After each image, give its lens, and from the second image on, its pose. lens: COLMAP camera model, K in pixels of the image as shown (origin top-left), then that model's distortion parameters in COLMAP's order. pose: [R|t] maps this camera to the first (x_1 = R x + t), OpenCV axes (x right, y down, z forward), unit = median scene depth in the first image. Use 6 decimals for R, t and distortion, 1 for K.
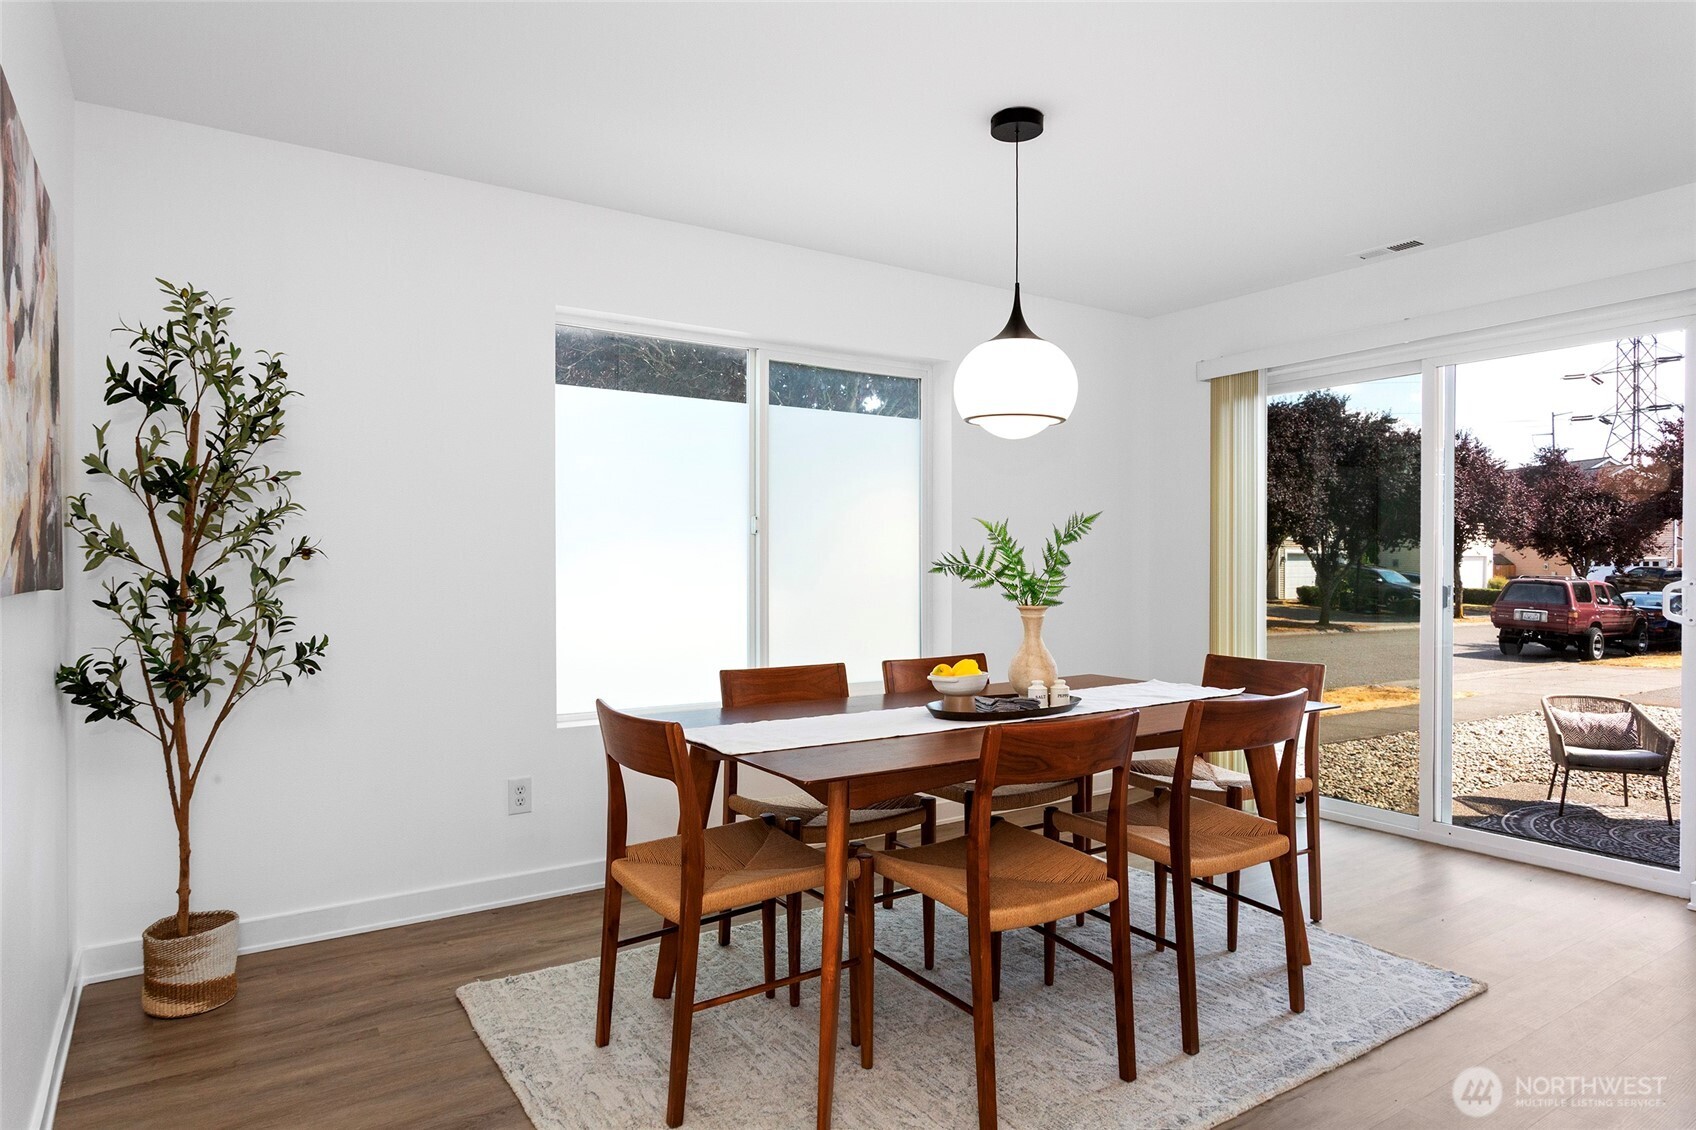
lens RADIAL K [[987.9, 0, 817.7], [0, 987.9, 563.9], [0, 0, 1]] dist [0.000555, -0.001436]
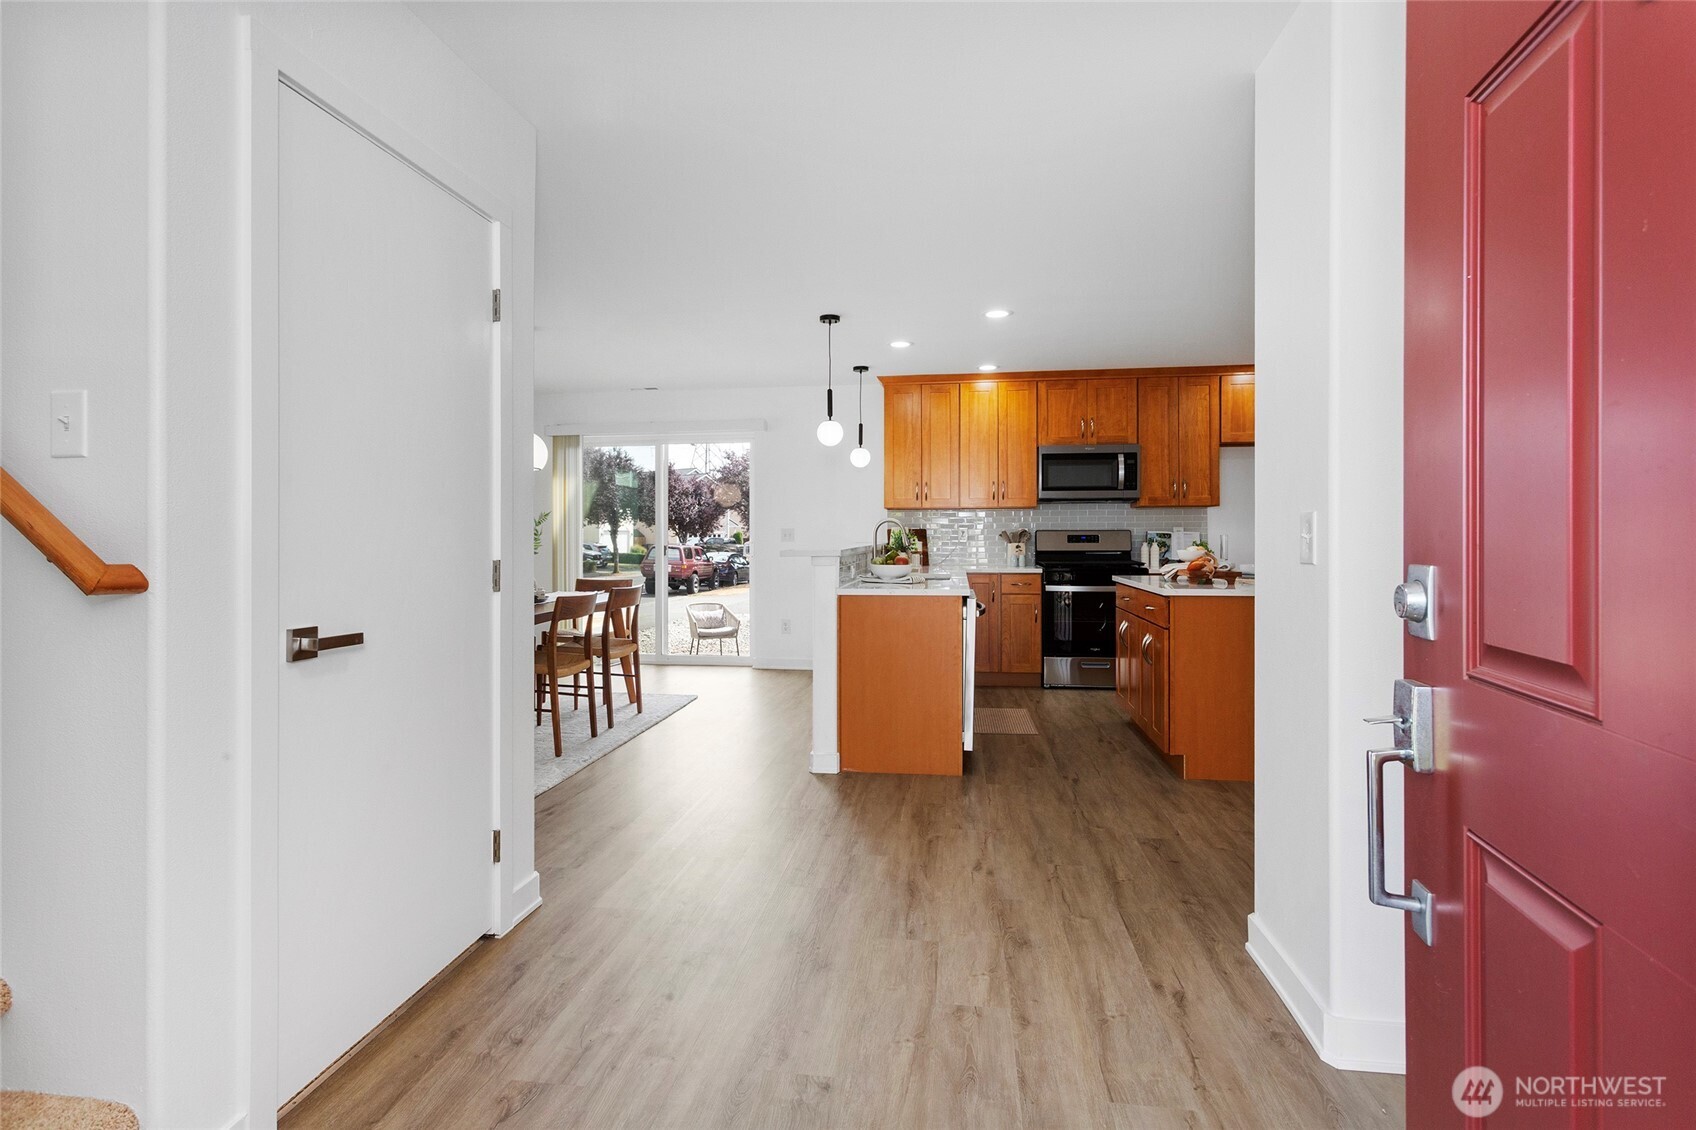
lens RADIAL K [[816.1, 0, 830.1], [0, 816.1, 517.8], [0, 0, 1]] dist [0.031067, -0.000615]
pose [[0.666400, 0.014525, 0.745453, -0.684732], [0.002836, 0.999754, -0.022015, 0.004099], [-0.745589, 0.016785, 0.666195, -0.685752]]
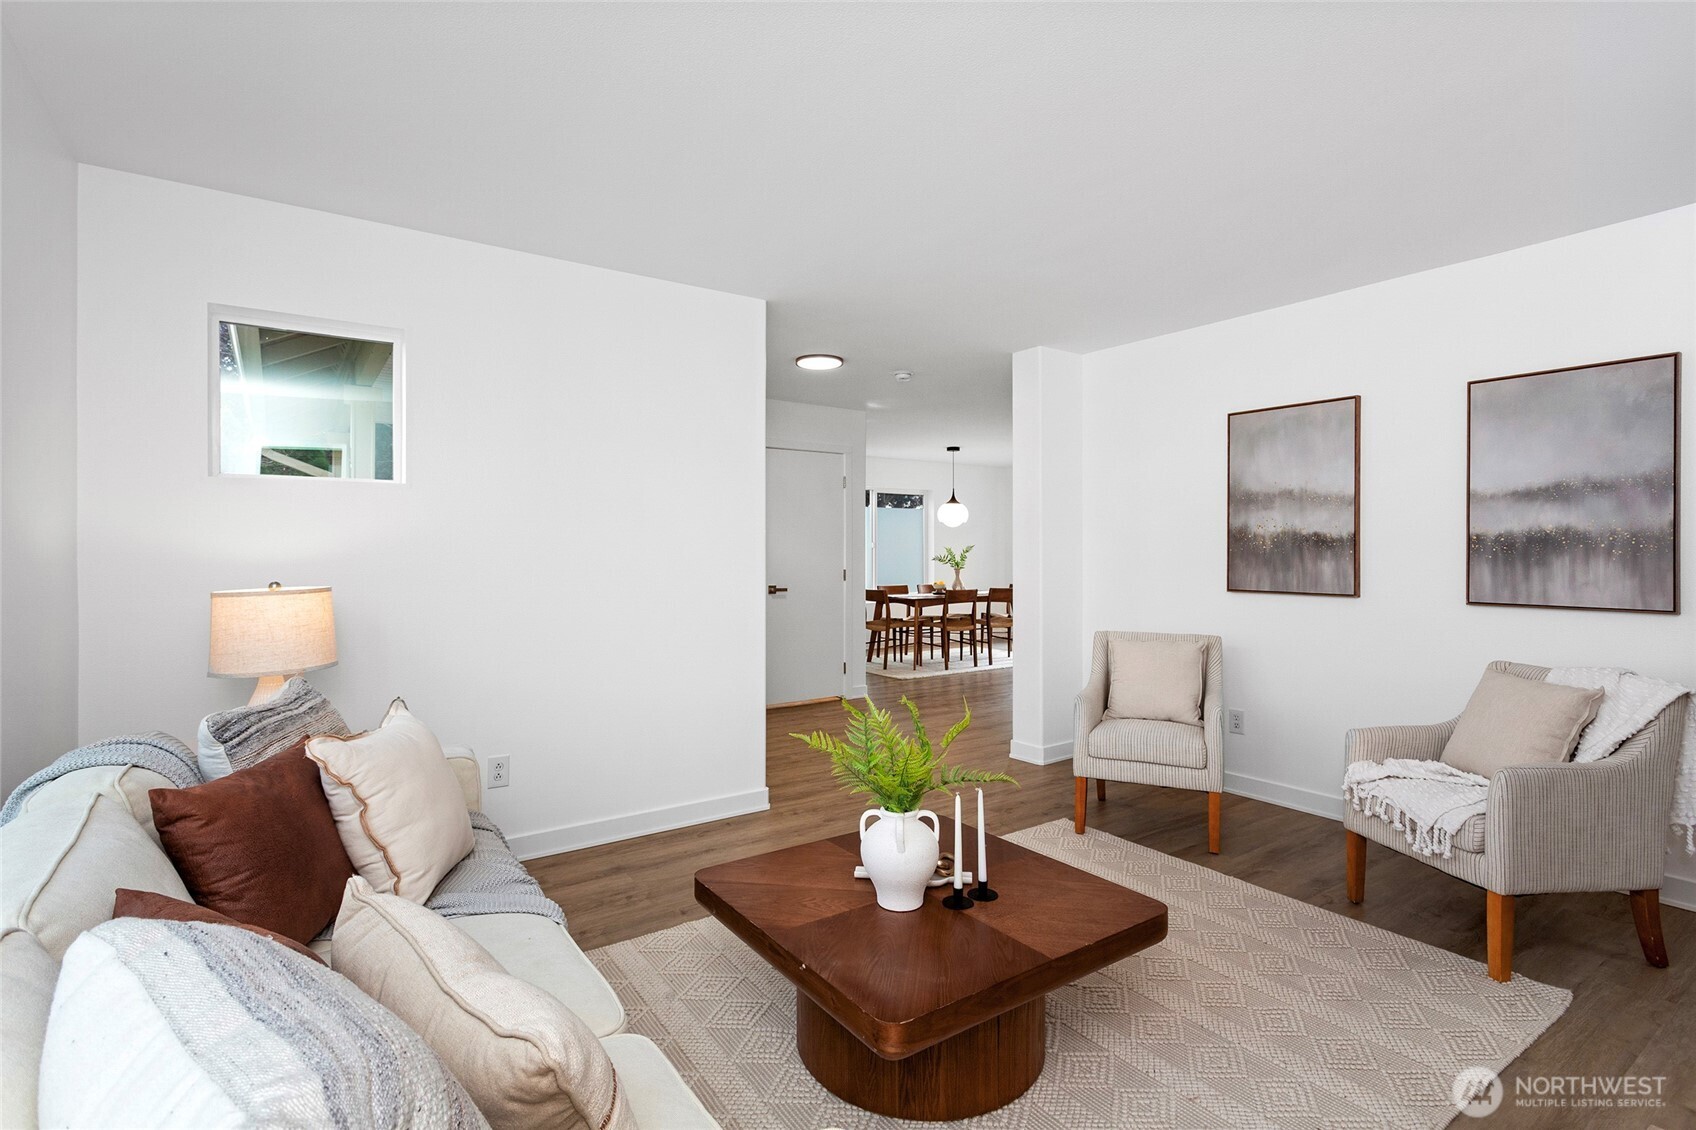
lens RADIAL K [[822.9, 0, 844.1], [0, 822.9, 539.2], [0, 0, 1]] dist [0.001138, 0.000416]
pose [[0.999156, 0.000079, 0.041079, -0.383338], [0.000580, 0.999871, -0.016030, -0.023785], [-0.041075, 0.016040, 0.999027, -2.339889]]
